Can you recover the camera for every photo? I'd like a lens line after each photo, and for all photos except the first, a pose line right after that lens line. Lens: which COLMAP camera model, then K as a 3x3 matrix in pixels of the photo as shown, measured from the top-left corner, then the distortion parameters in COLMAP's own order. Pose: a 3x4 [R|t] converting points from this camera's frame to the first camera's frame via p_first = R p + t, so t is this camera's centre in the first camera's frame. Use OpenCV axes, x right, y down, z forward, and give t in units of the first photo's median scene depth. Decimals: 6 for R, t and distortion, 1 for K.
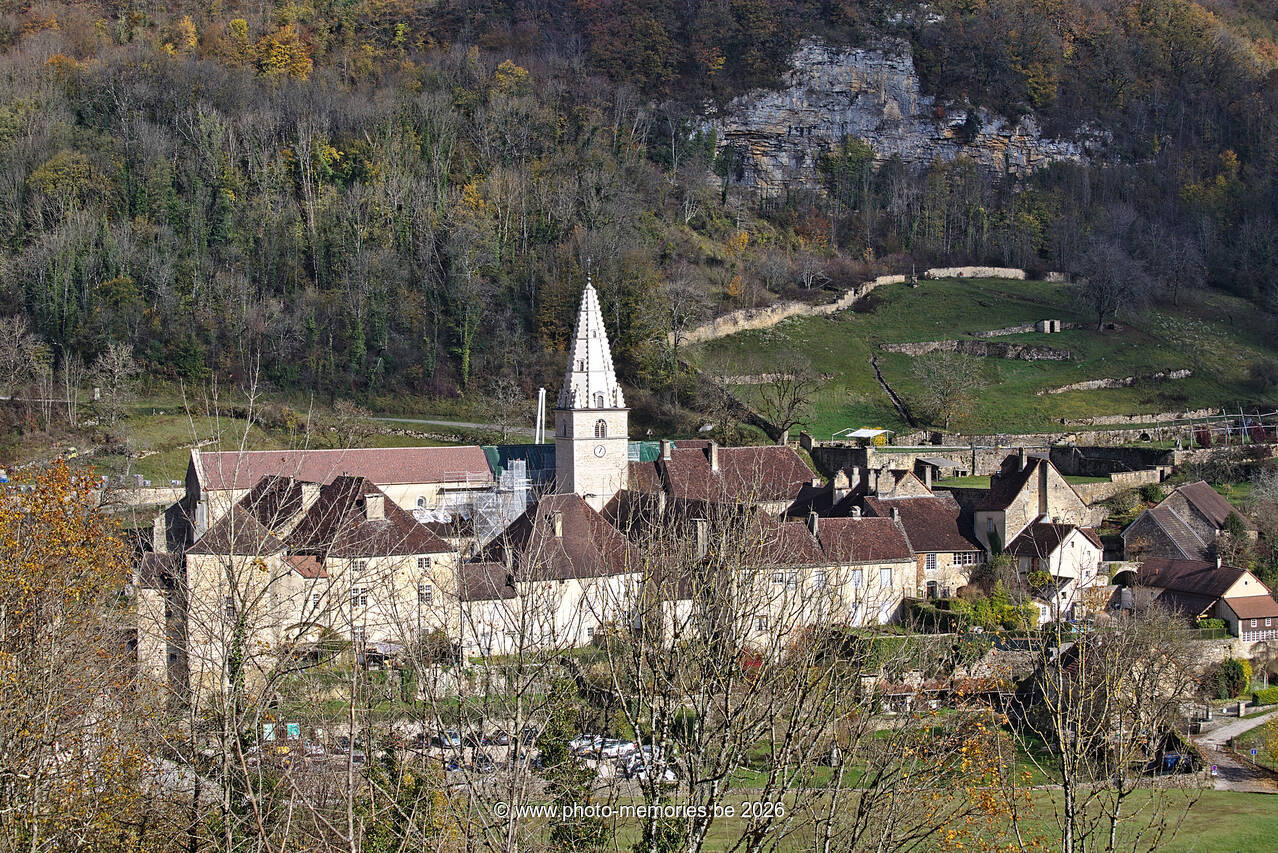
lens RADIAL K [[2595.3, 0, 639.0], [0, 2595.3, 426.5], [0, 0, 1]] dist [-0.353940, 0.206771]
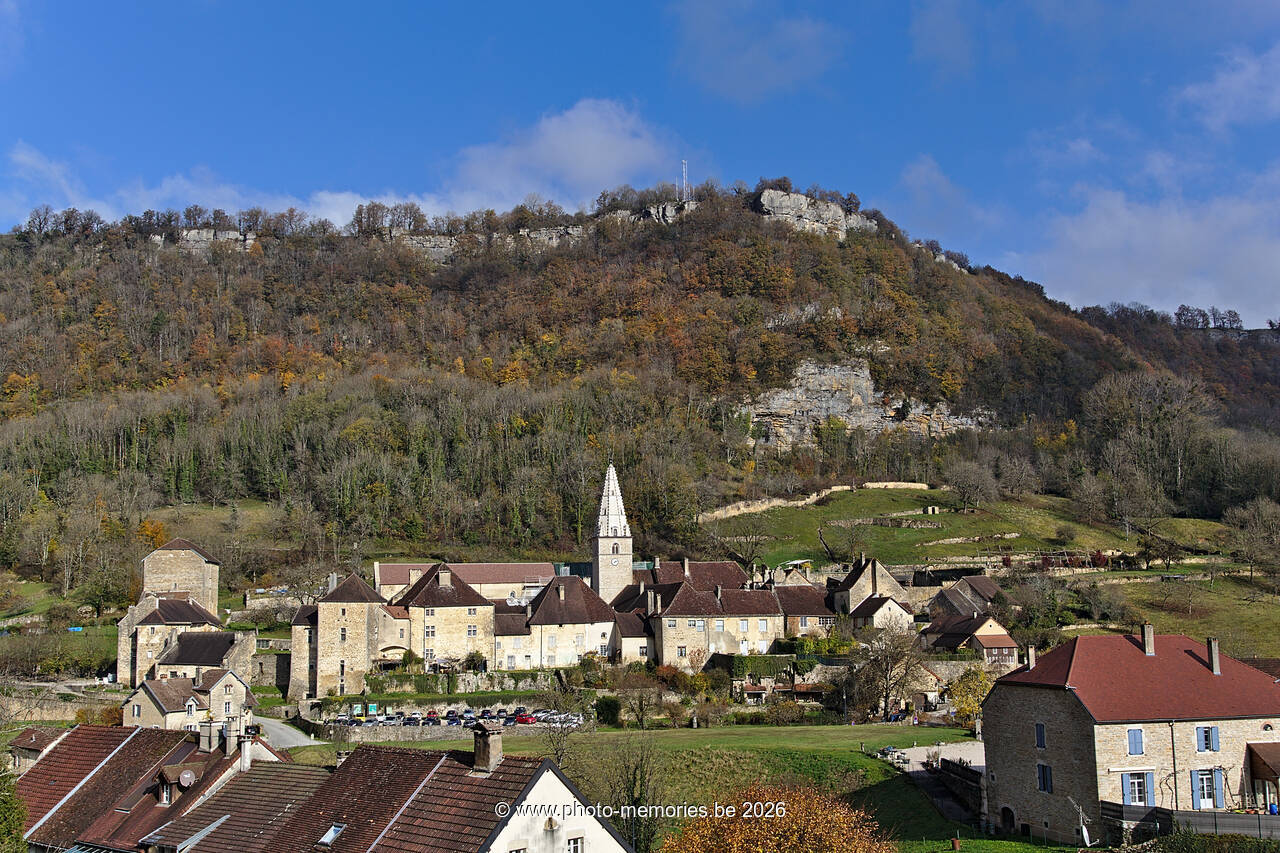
lens RADIAL K [[1400.4, 0, 640.0], [0, 1400.4, 426.5], [0, 0, 1]] dist [0.031932, -0.028243]
pose [[0.991255, -0.021362, -0.130222, 0.094239], [0.000993, 0.987991, -0.154510, 0.049108], [0.131959, 0.153030, 0.979372, 0.077397]]
